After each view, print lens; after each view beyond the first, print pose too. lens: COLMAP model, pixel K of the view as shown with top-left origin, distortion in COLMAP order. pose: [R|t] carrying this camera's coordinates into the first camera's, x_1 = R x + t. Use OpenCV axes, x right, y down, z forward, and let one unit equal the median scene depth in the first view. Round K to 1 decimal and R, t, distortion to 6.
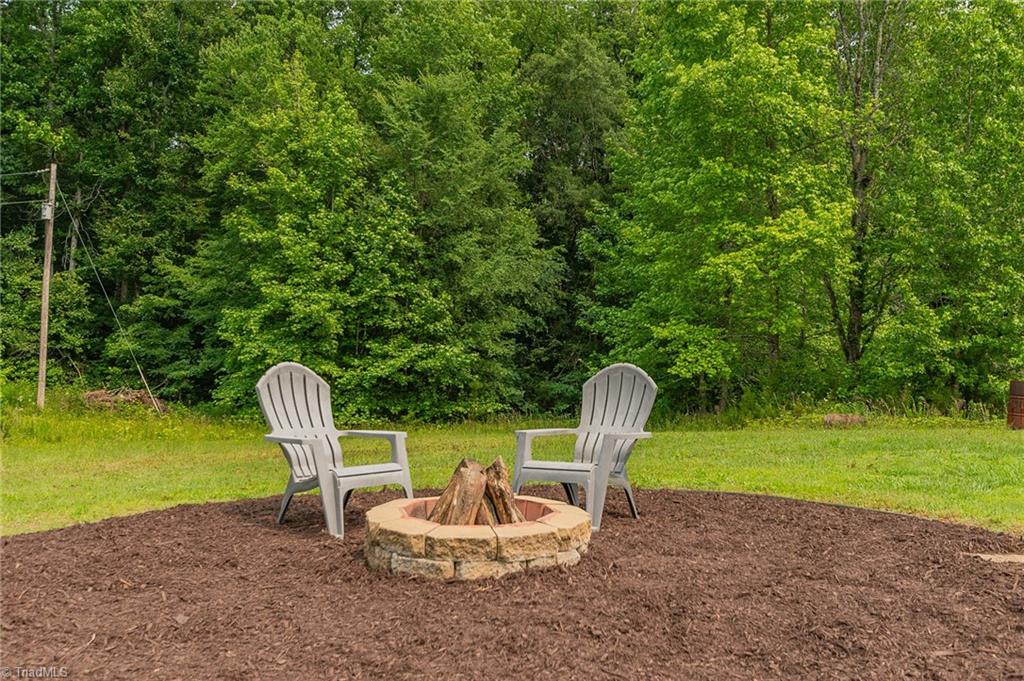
lens RADIAL K [[887.4, 0, 474.7], [0, 887.4, 350.1], [0, 0, 1]] dist [0.004447, 0.017004]
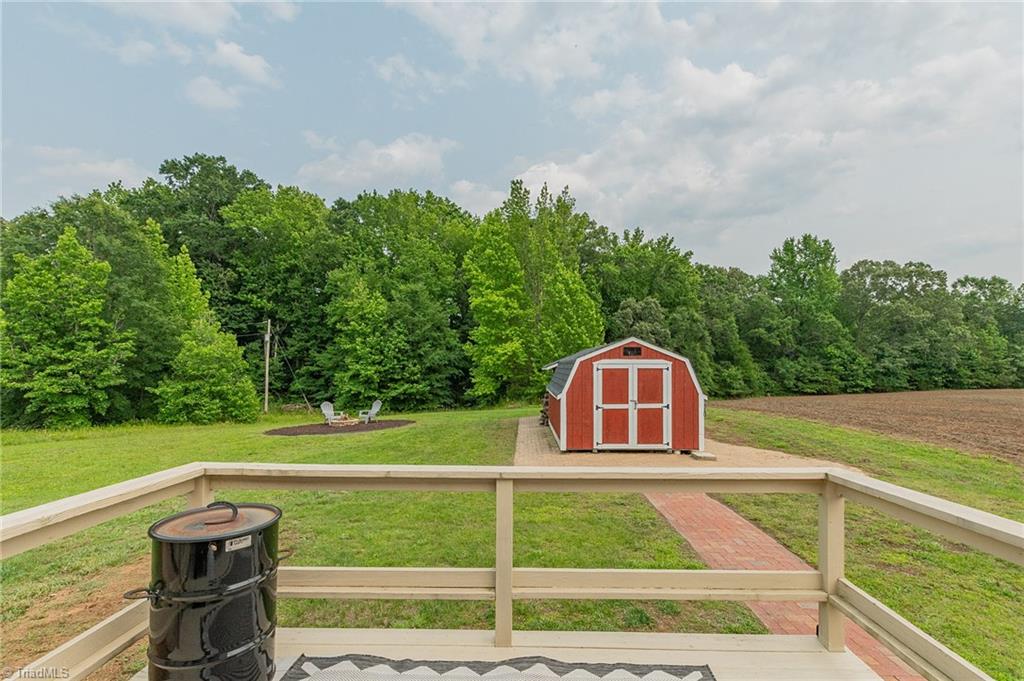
lens RADIAL K [[494.6, 0, 538.8], [0, 494.6, 361.6], [0, 0, 1]] dist [-0.007179, -0.001091]
pose [[0.996627, -0.029017, 0.076765, 0.215673], [0.030755, 0.999294, -0.021561, -0.029450], [-0.076085, 0.023849, 0.996816, -0.537027]]
